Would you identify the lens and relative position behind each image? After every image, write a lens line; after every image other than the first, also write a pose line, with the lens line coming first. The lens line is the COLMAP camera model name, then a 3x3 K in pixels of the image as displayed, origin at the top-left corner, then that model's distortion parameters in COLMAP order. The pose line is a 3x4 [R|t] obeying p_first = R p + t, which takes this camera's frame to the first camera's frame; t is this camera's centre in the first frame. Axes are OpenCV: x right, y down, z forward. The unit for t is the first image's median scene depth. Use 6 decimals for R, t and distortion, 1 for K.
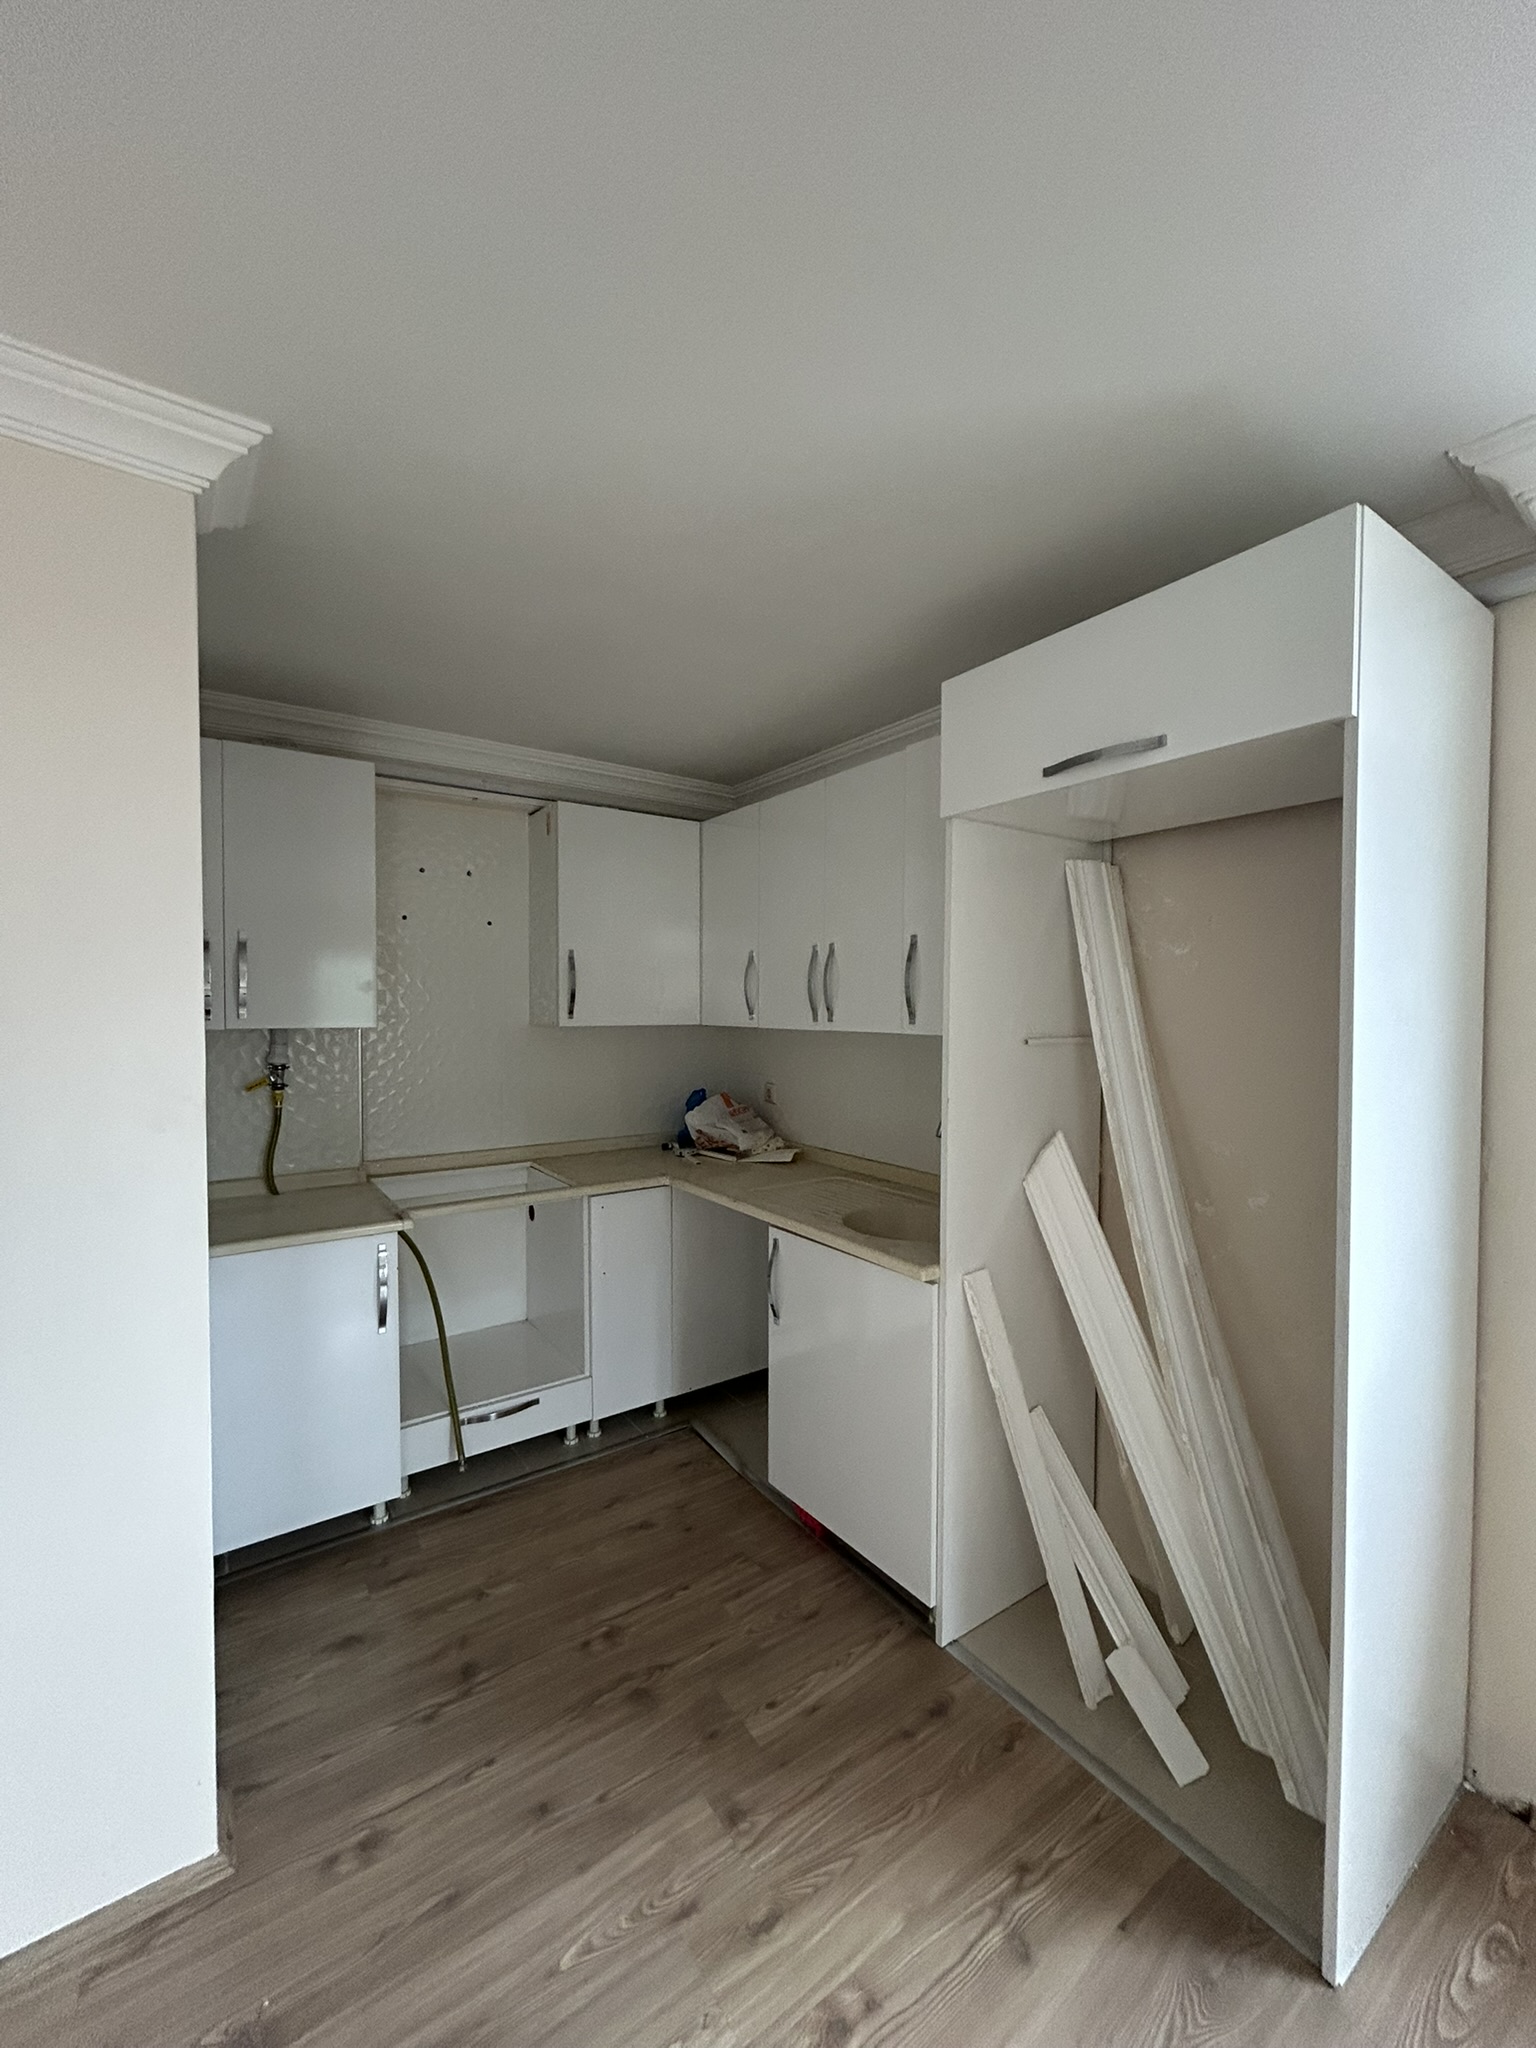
lens RADIAL K [[817.3, 0, 772.0], [0, 817.3, 1024.9], [0, 0, 1]] dist [-0.002515, 0.000276]
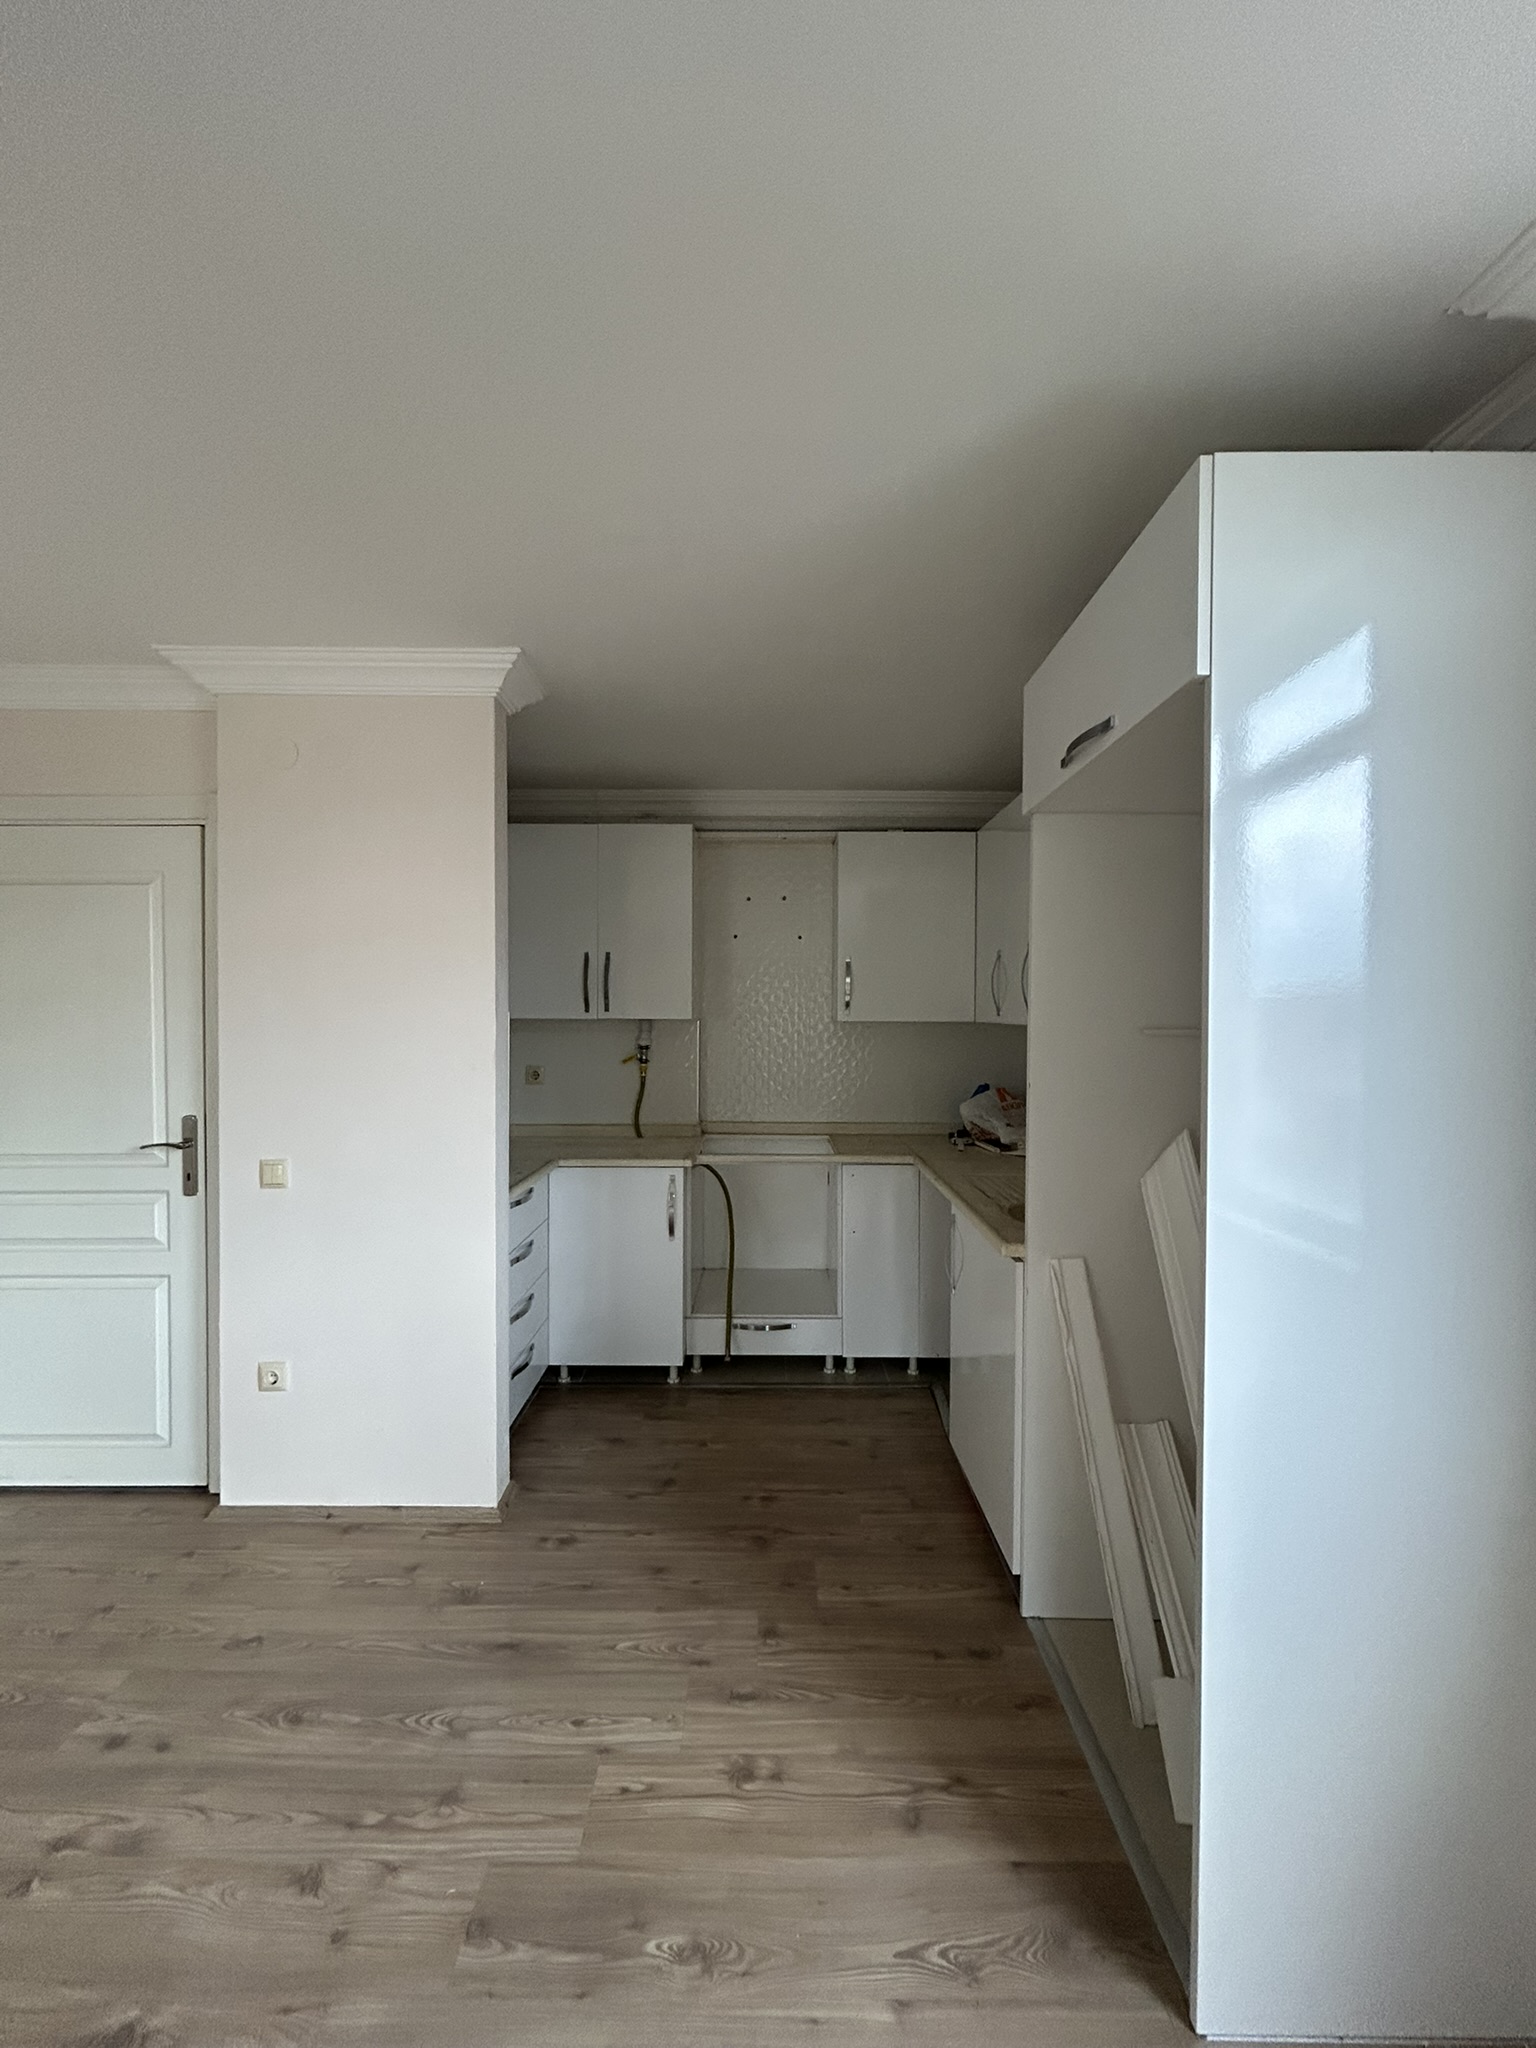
lens RADIAL K [[817.3, 0, 767.1], [0, 817.3, 1025.8], [0, 0, 1]] dist [-0.002515, 0.000276]
pose [[0.815964, 0.009133, -0.578030, 0.526135], [-0.016367, 0.999839, -0.007306, 0.028793], [0.577871, 0.015422, 0.815983, -0.038499]]
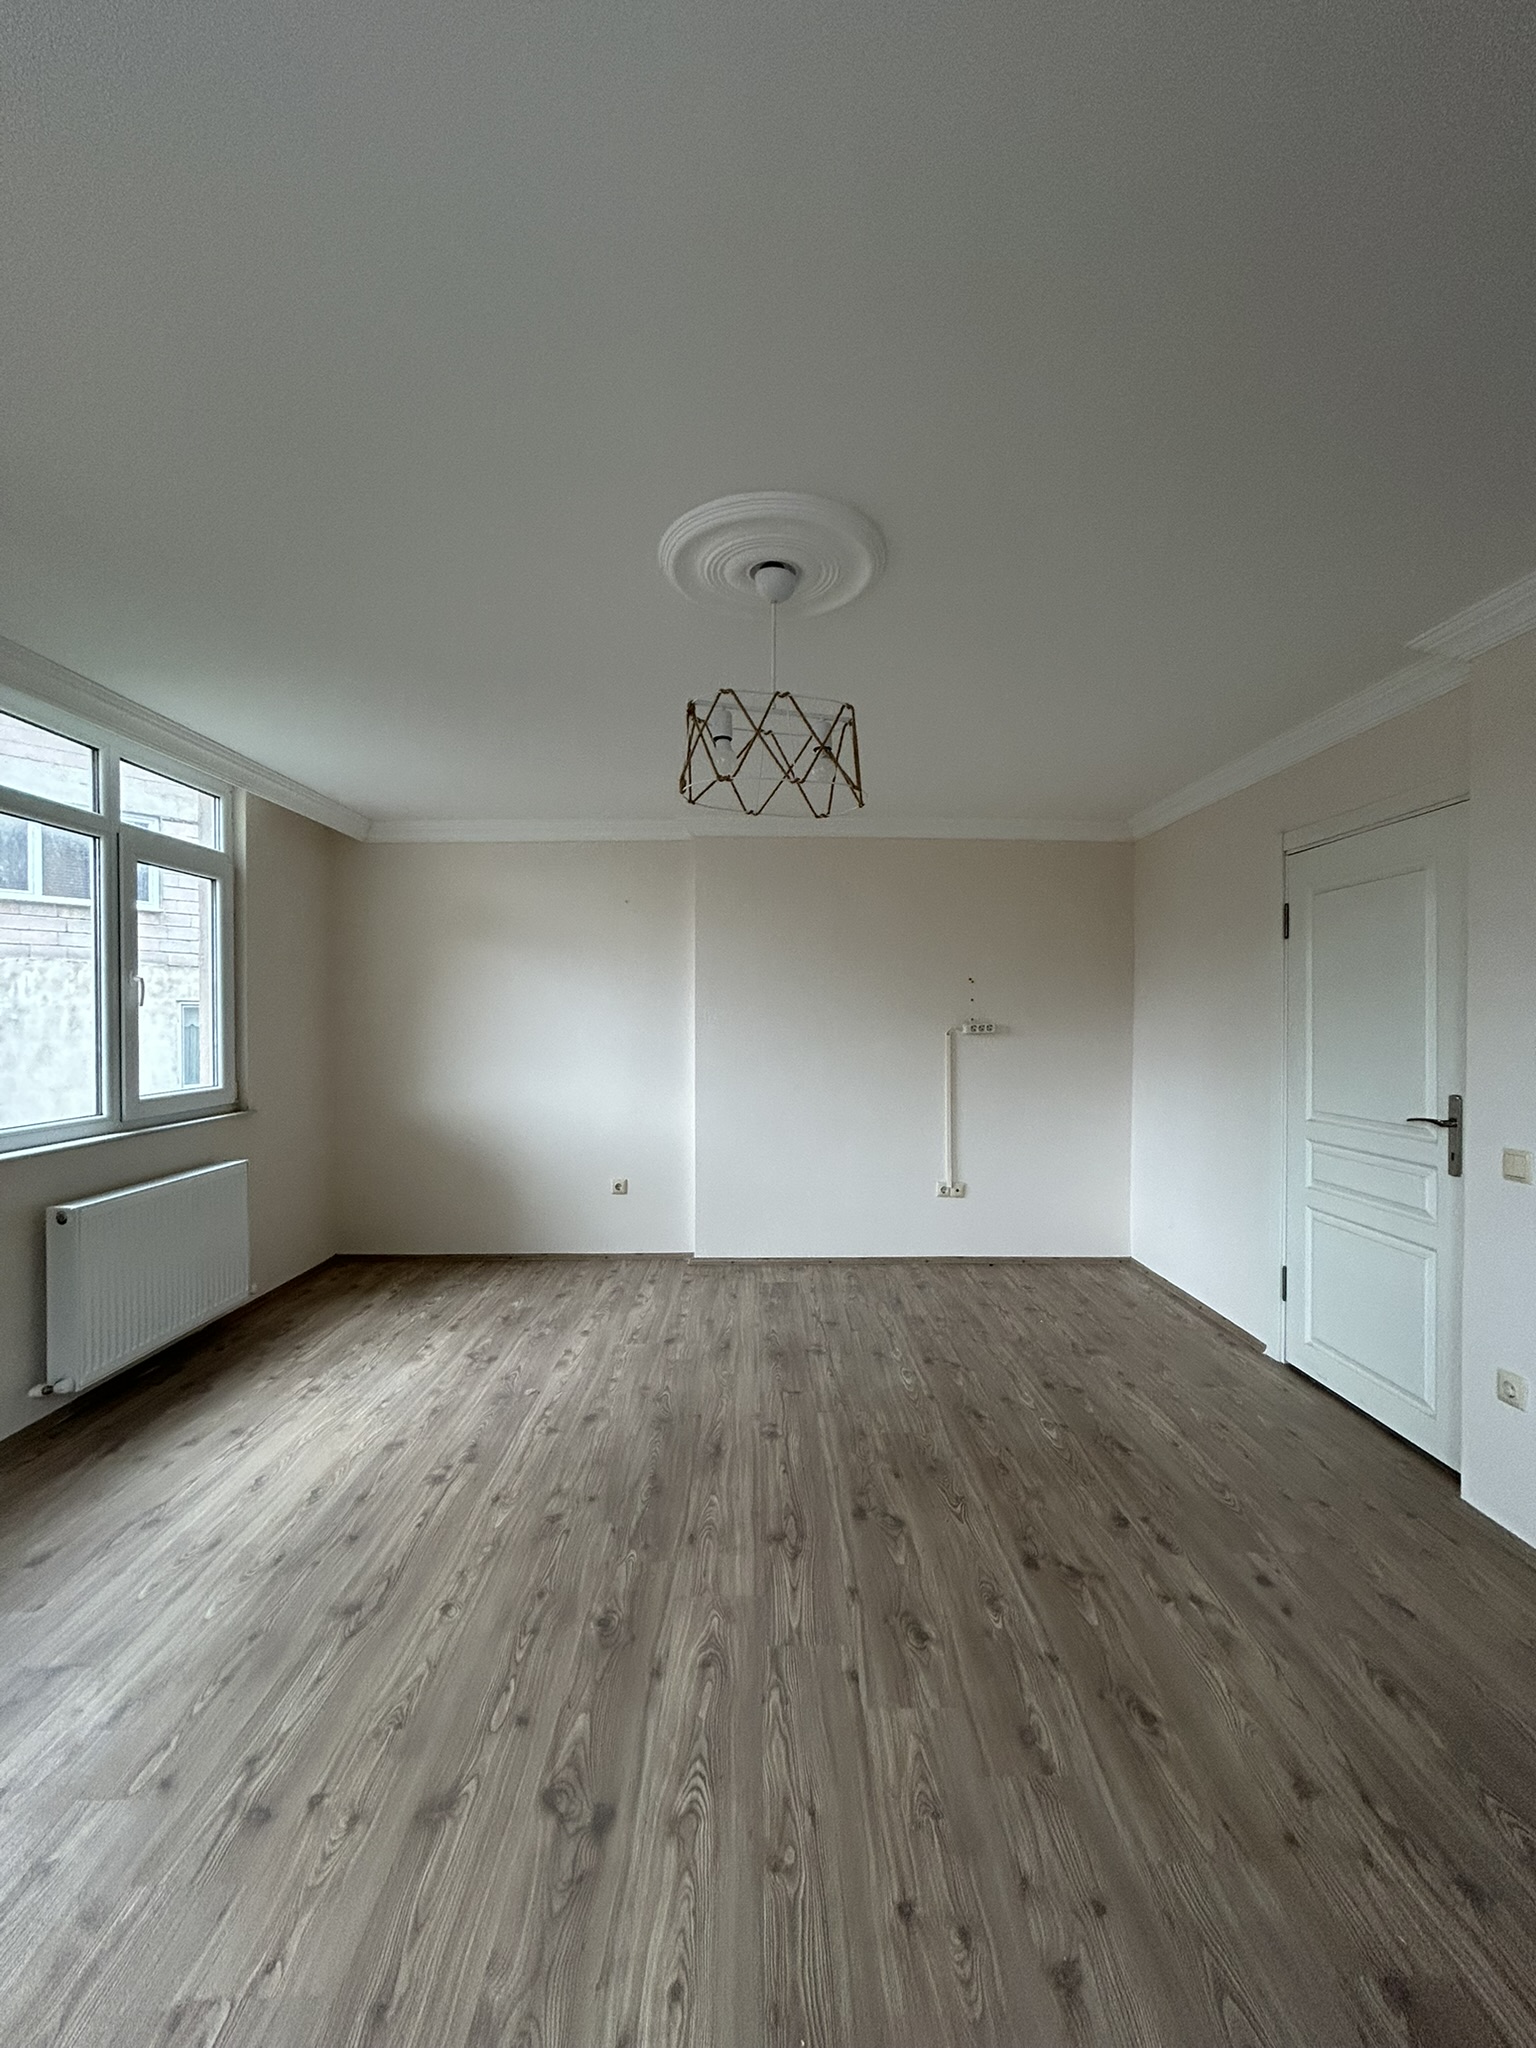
lens RADIAL K [[817.3, 0, 771.8], [0, 817.3, 1024.9], [0, 0, 1]] dist [-0.002515, 0.000276]
pose [[-0.565928, 0.007952, -0.824416, 0.696585], [-0.018883, 0.999566, 0.022604, 0.056871], [0.824238, 0.028360, -0.565532, 0.318956]]
